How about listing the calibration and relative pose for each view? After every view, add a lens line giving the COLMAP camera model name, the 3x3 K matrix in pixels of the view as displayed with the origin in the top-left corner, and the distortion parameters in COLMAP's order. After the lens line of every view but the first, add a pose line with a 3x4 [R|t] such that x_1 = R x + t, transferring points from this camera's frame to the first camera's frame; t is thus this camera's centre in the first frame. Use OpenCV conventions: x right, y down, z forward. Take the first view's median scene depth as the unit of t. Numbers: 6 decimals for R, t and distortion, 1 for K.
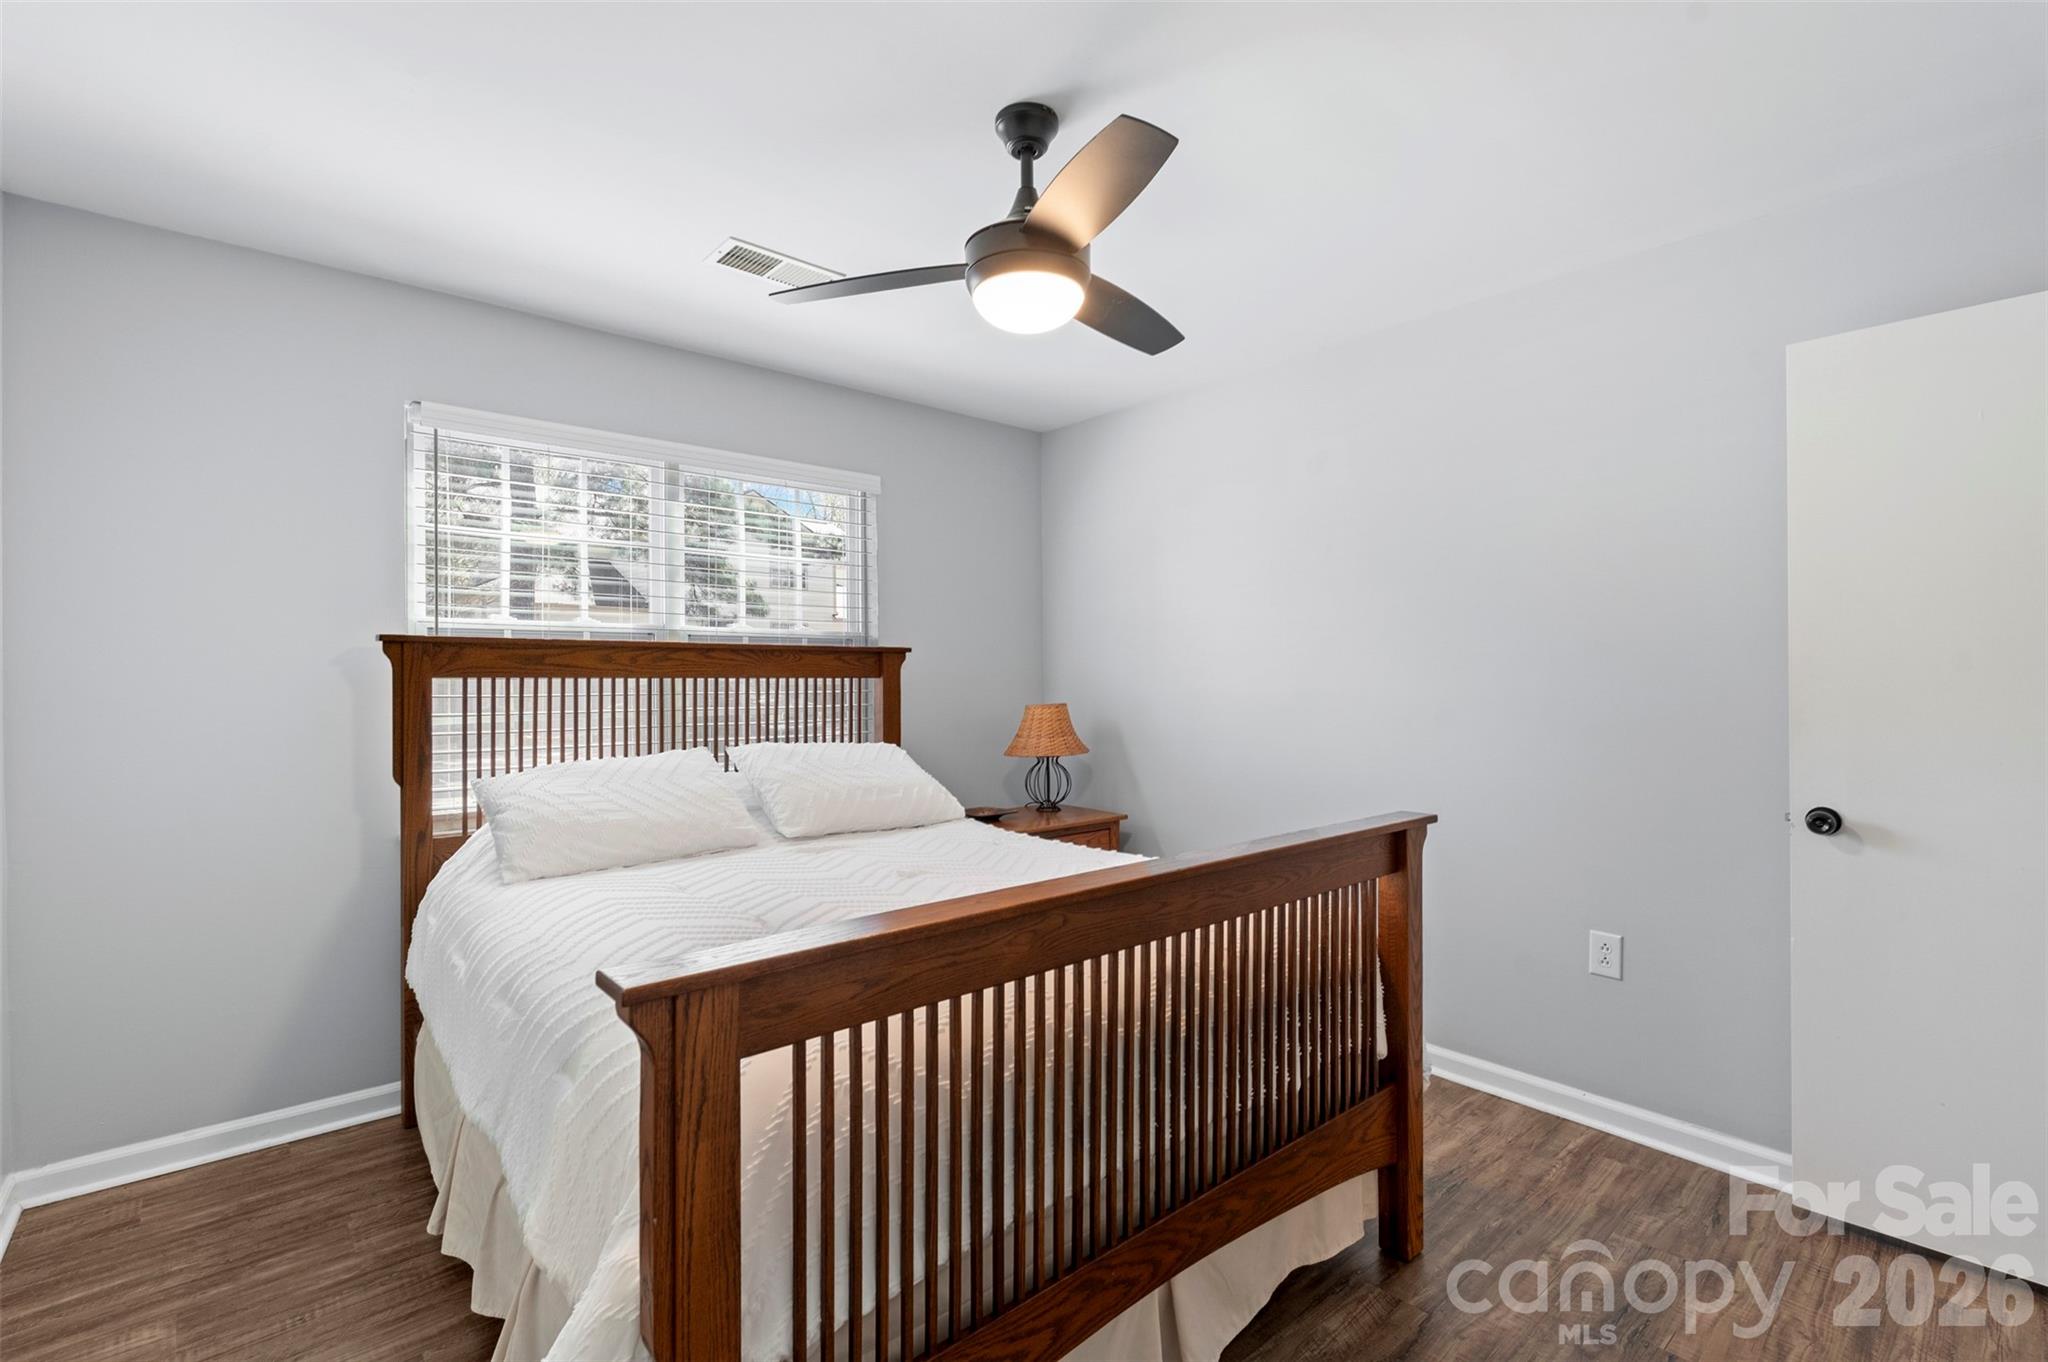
lens RADIAL K [[932.0, 0, 1024.0], [0, 932.0, 681.0], [0, 0, 1]] dist [-0.001784, 0.000056]
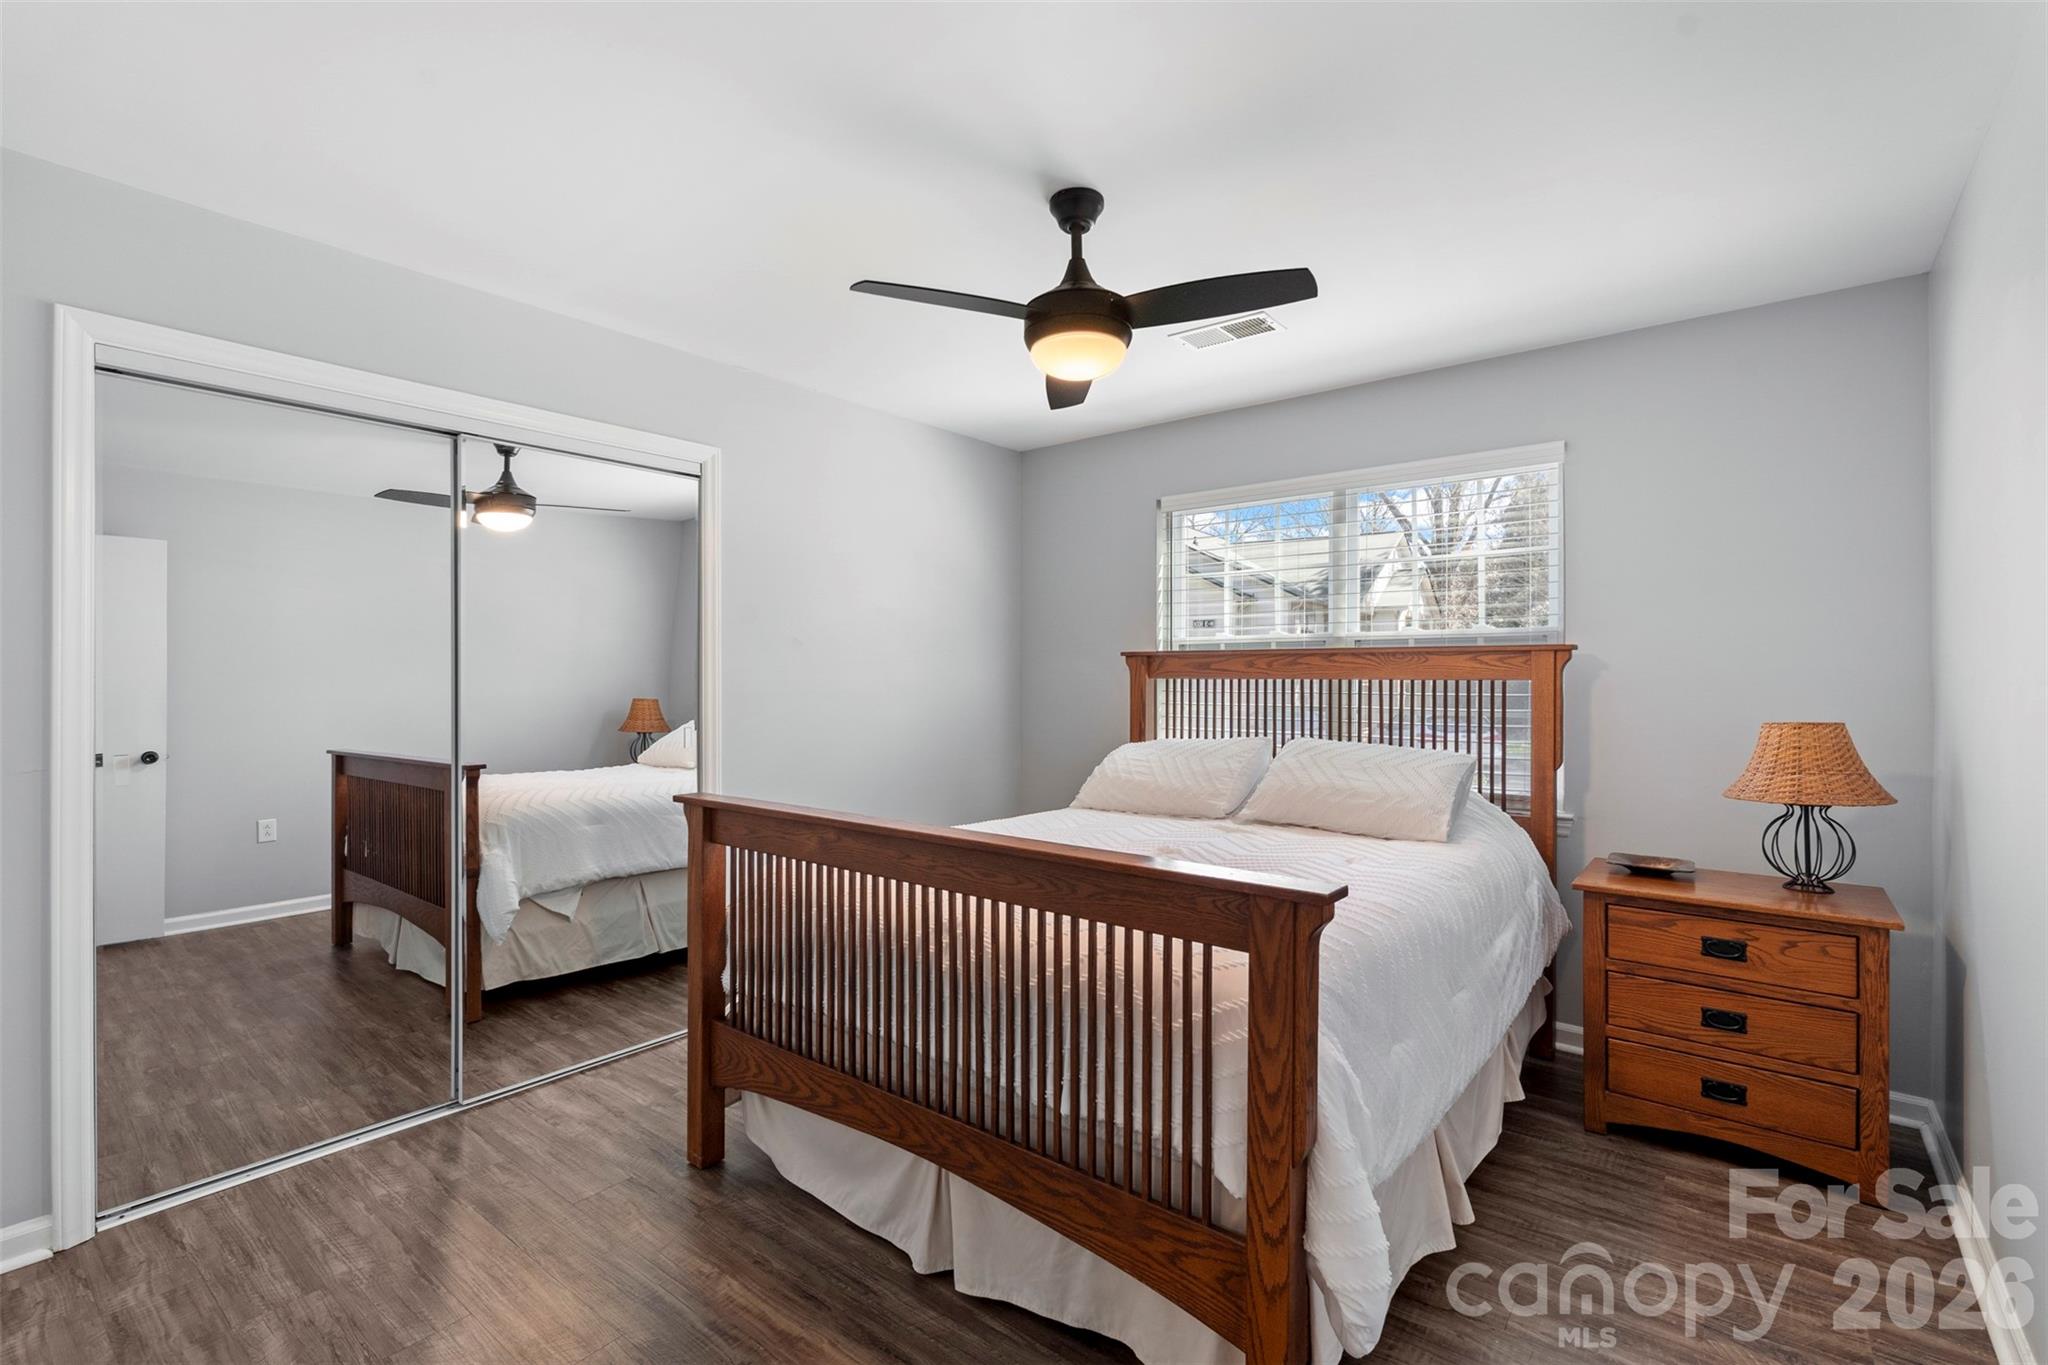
lens RADIAL K [[932.0, 0, 1024.0], [0, 932.0, 682.5], [0, 0, 1]] dist [-0.001784, 0.000056]
pose [[0.167010, 0.009939, -0.985905, 0.779325], [-0.004202, 0.999947, 0.009368, -0.009547], [0.985946, 0.002578, 0.167043, 0.500796]]
